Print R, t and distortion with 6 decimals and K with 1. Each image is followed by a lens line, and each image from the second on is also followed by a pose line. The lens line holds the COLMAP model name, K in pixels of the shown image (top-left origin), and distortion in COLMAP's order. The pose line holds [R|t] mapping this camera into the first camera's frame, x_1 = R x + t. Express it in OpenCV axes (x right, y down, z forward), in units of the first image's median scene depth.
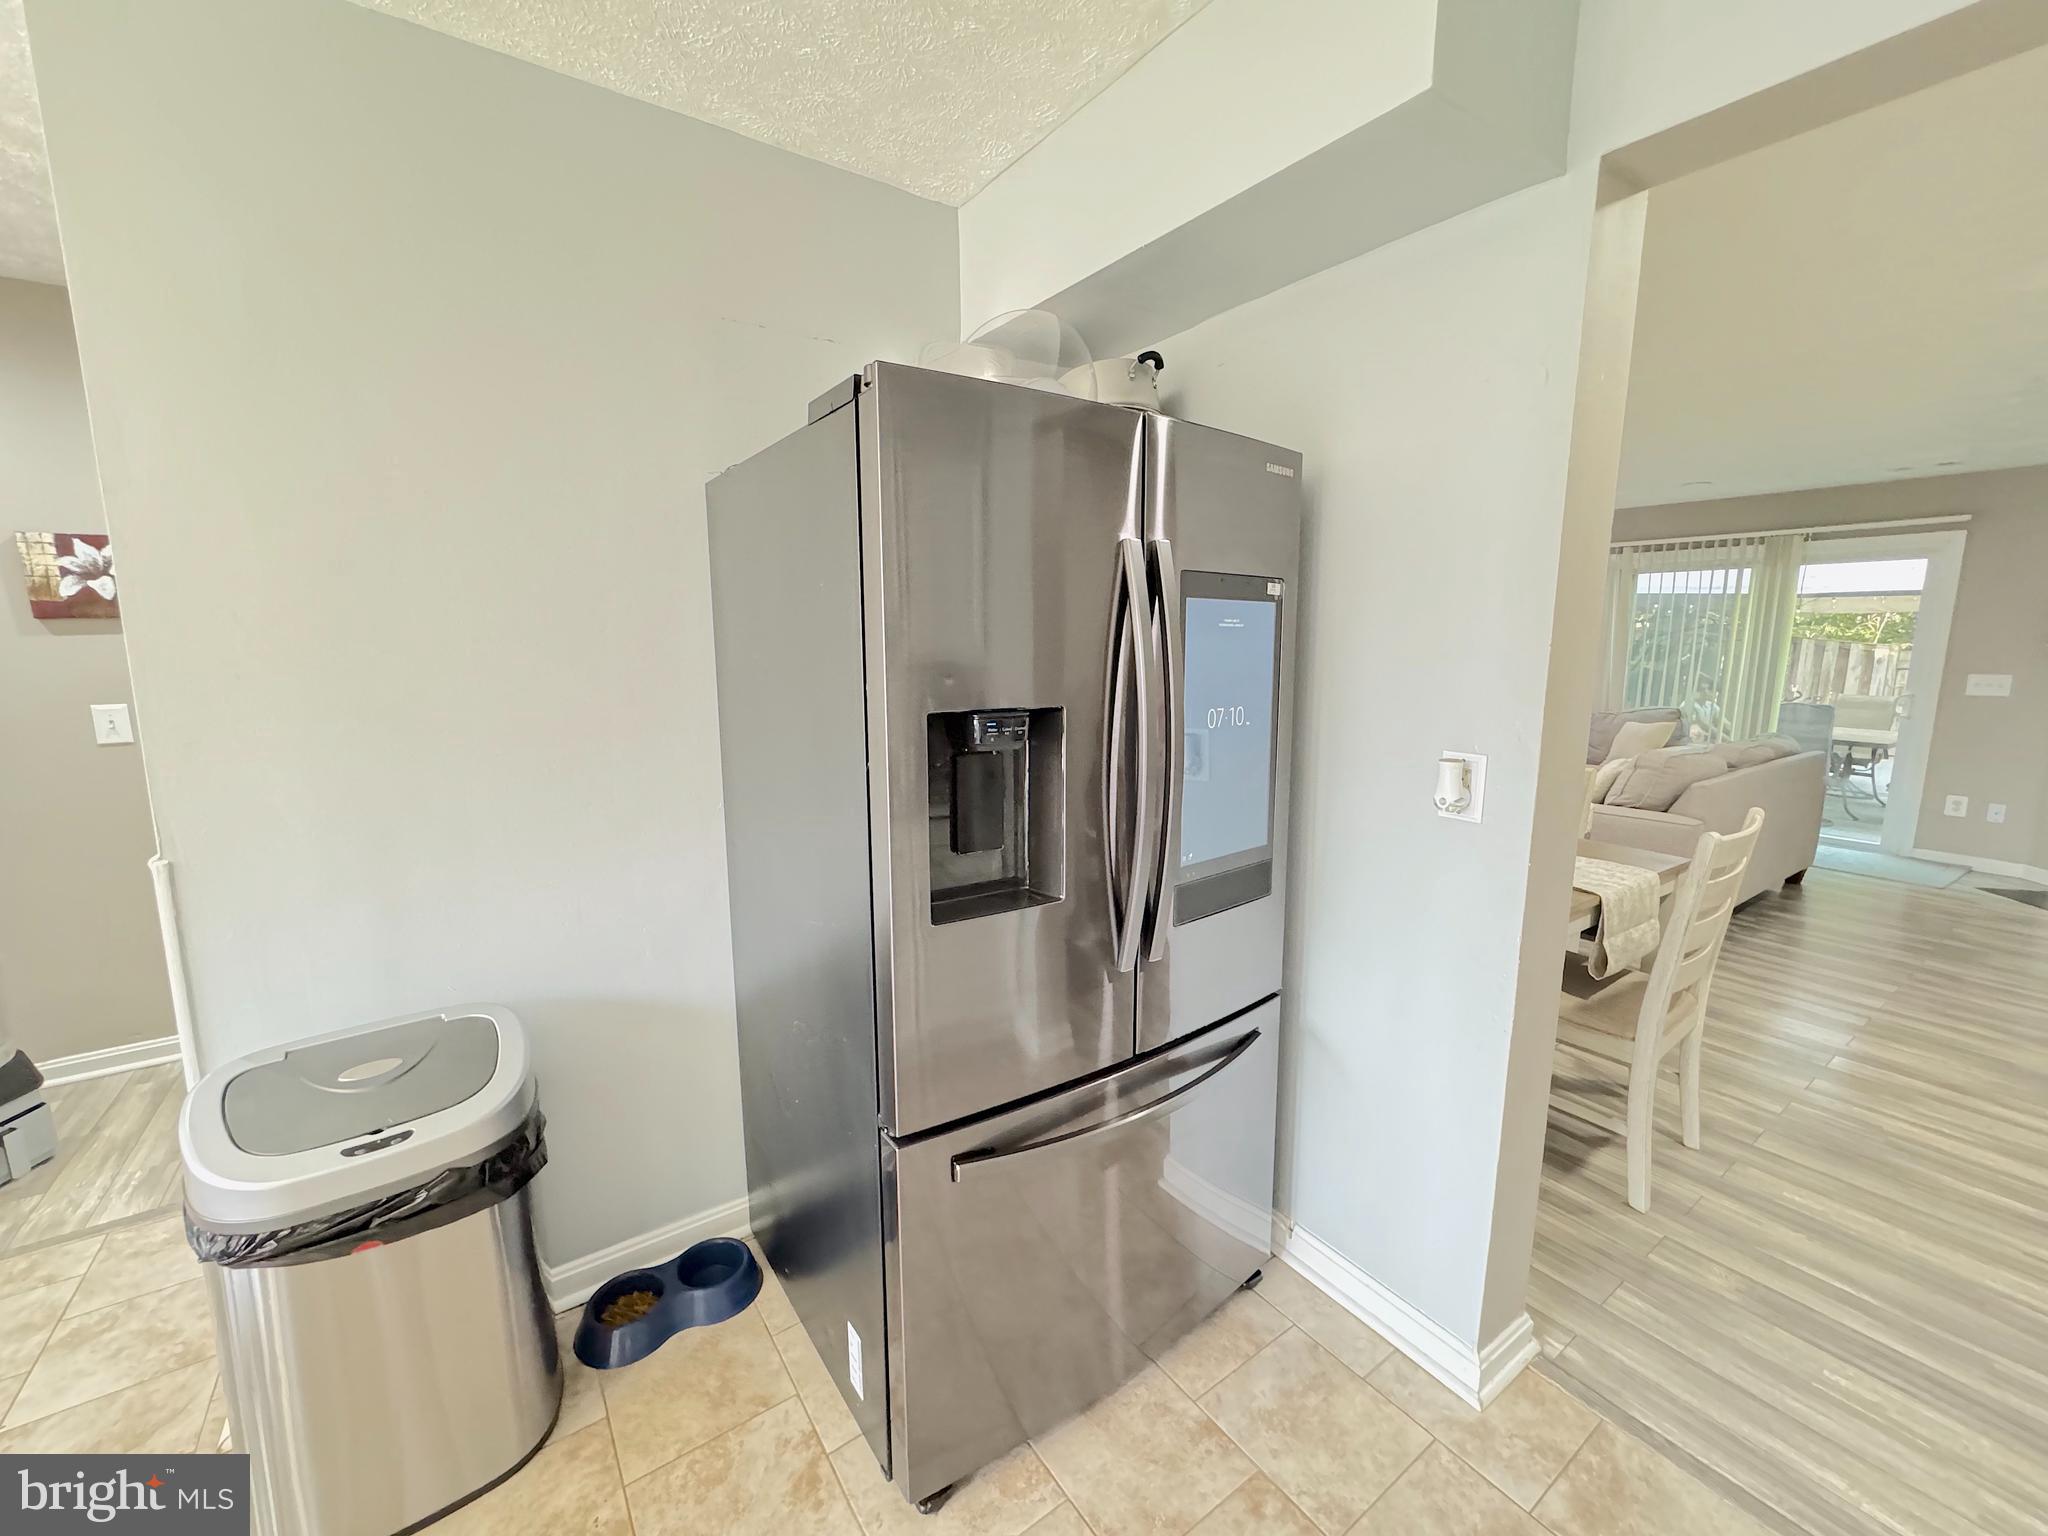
lens RADIAL K [[820.5, 0, 1025.5], [0, 820.5, 765.7], [0, 0, 1]] dist [-0.000224, -0.000199]
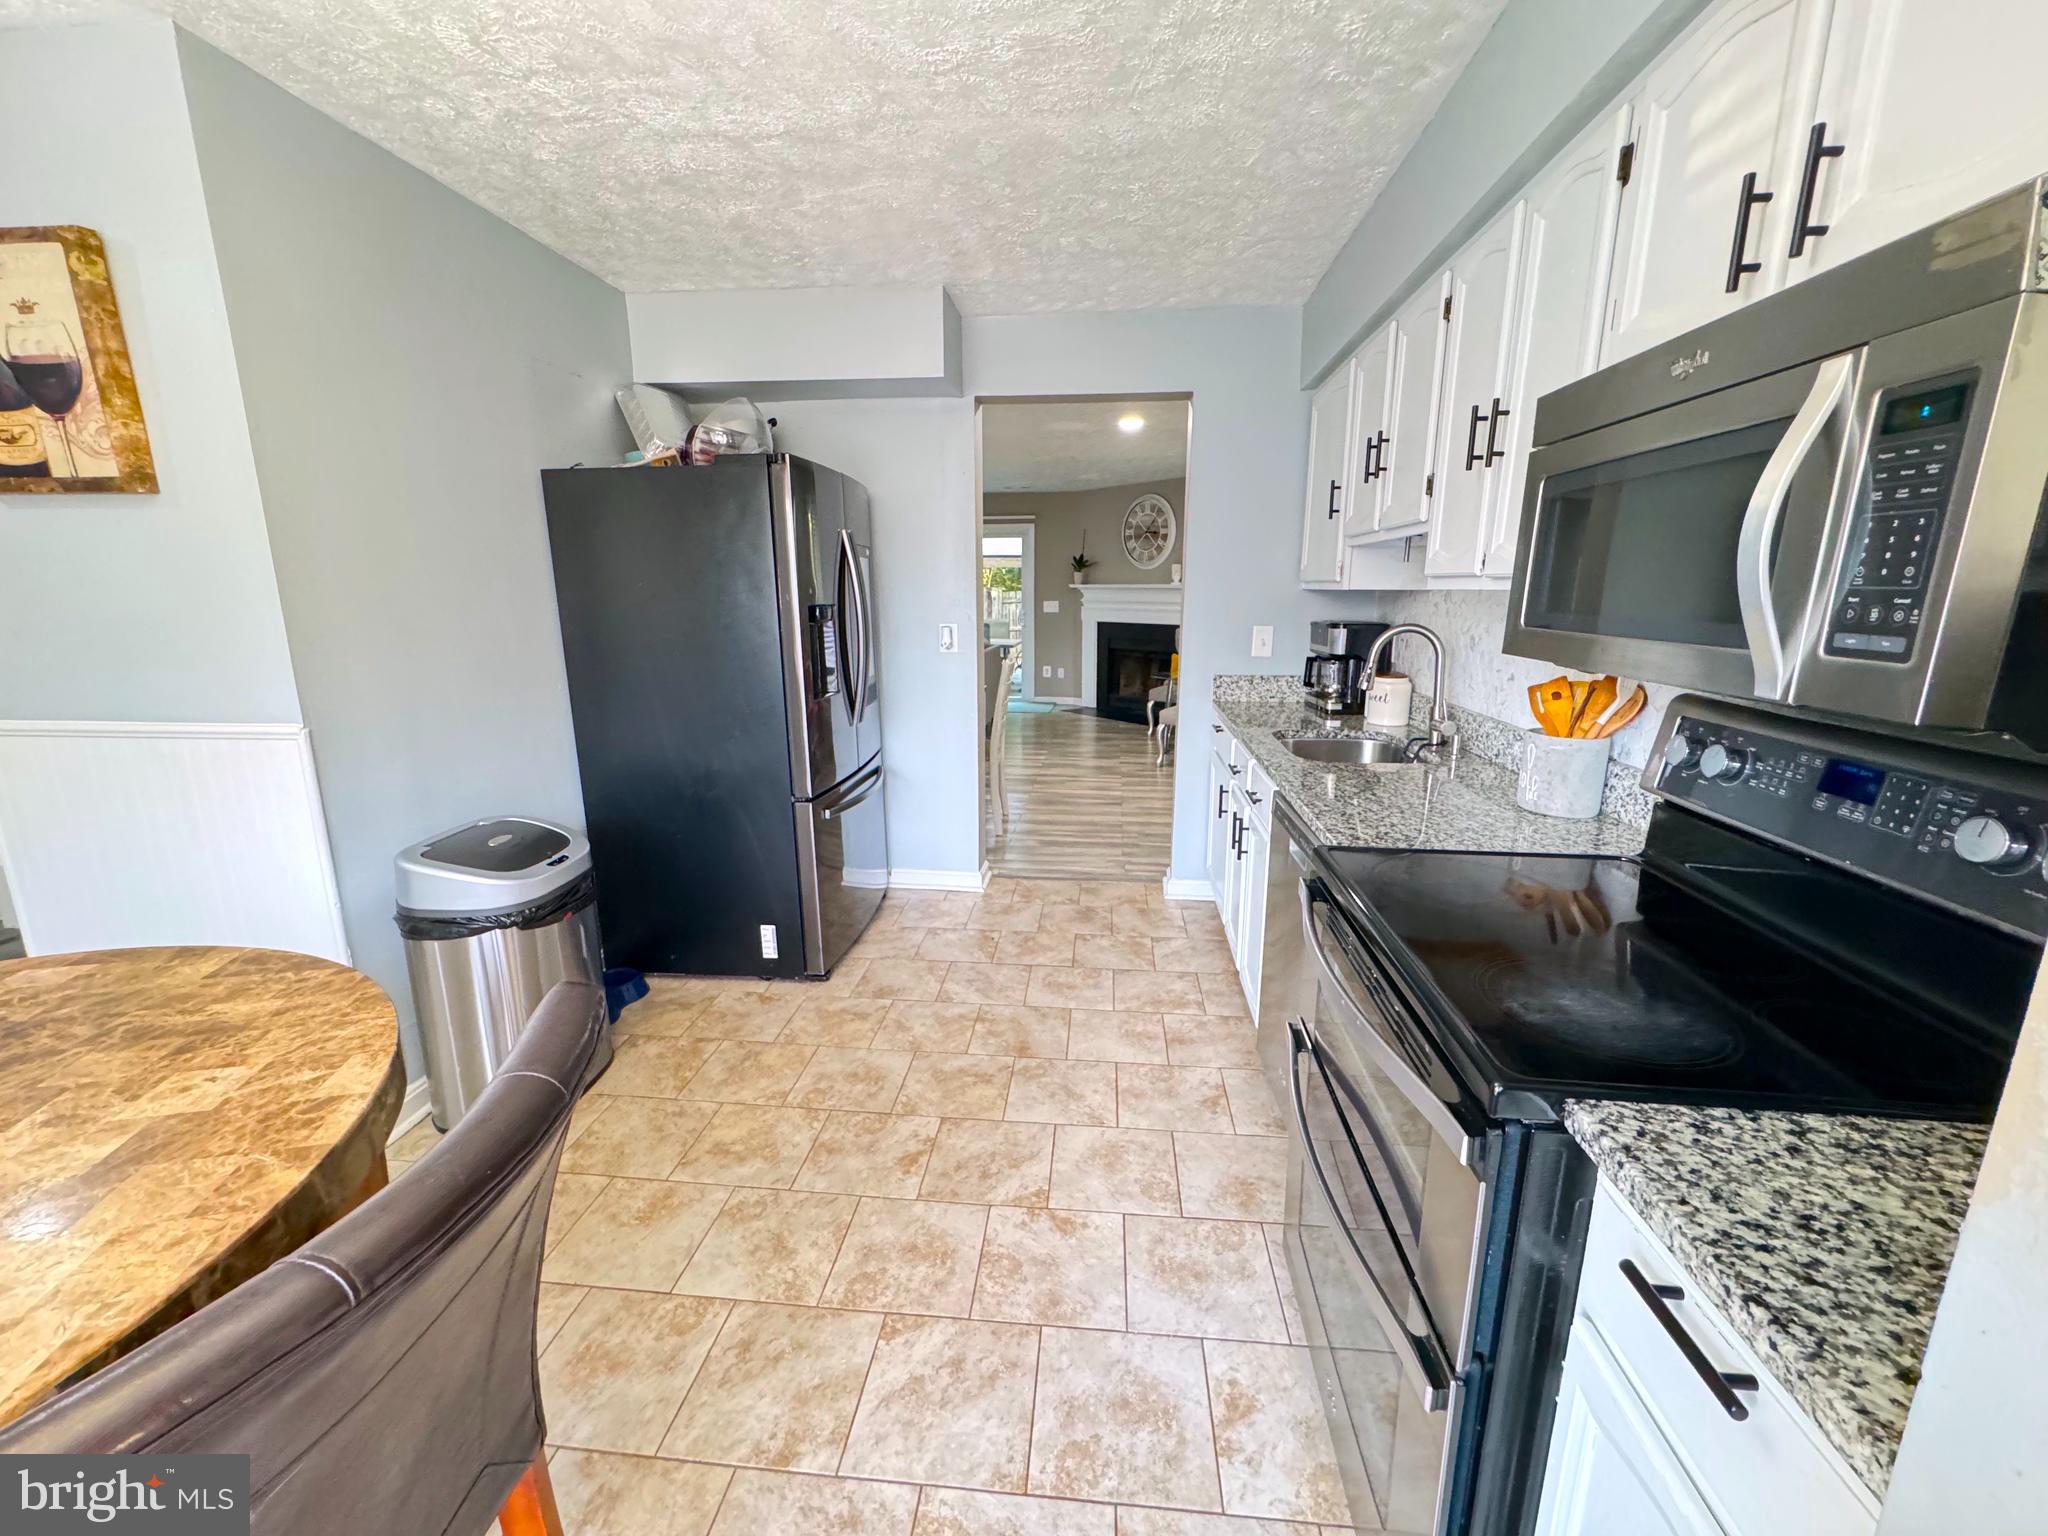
lens RADIAL K [[820.5, 0, 1025.5], [0, 820.5, 765.7], [0, 0, 1]] dist [-0.000224, -0.000199]
pose [[0.654009, -0.163314, 0.738648, -0.944066], [0.117420, 0.986500, 0.114149, 0.118645], [-0.747319, 0.012078, 0.664356, -0.621903]]
